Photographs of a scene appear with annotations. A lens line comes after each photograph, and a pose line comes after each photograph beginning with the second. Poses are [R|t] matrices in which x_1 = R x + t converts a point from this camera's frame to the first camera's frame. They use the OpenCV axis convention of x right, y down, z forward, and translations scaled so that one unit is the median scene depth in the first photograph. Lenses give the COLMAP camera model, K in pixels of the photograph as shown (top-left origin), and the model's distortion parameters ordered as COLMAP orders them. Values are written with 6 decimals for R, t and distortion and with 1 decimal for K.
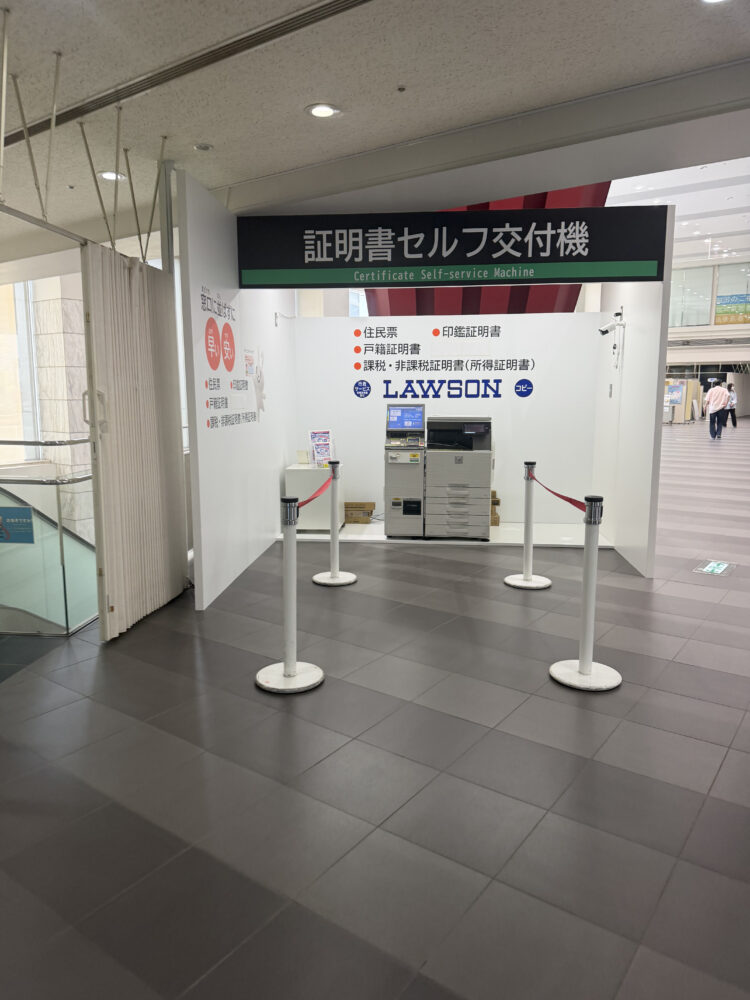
lens RADIAL K [[702.7, 0, 374.2], [0, 702.7, 503.4], [0, 0, 1]] dist [0.063206, -0.009773]
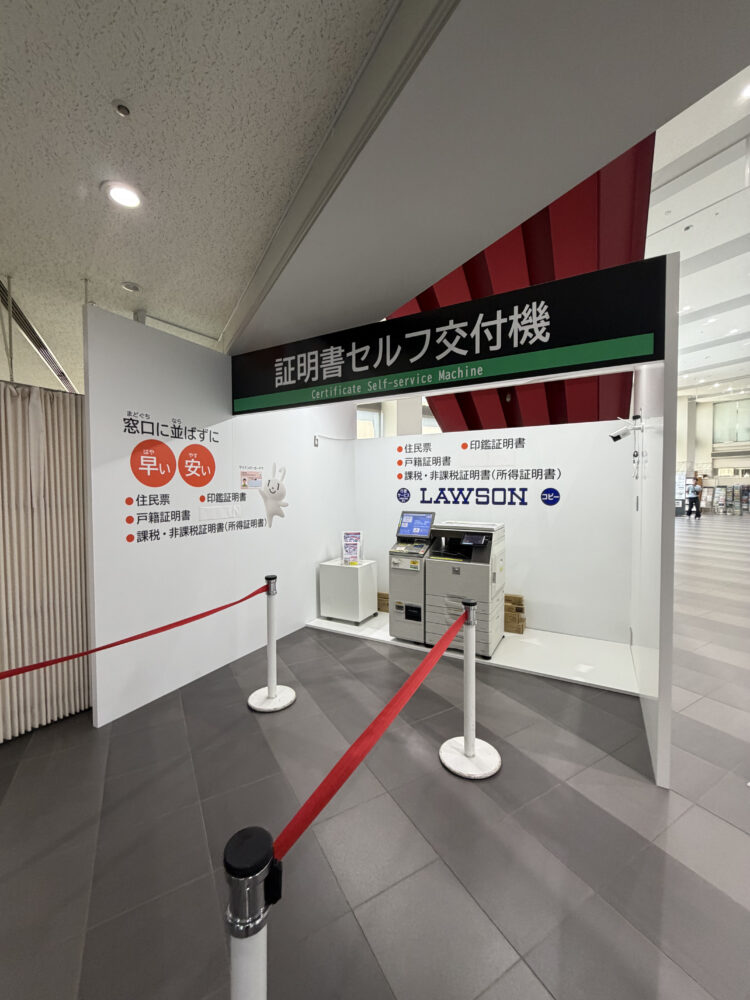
lens RADIAL K [[399.9, 0, 374.4], [0, 399.9, 495.7], [0, 0, 1]] dist [0.014167, 0.000350]
pose [[0.915932, 0.009535, -0.401220, 0.237274], [-0.061825, 0.991137, -0.117584, -0.092488], [0.396542, 0.132504, 0.908403, 0.430099]]
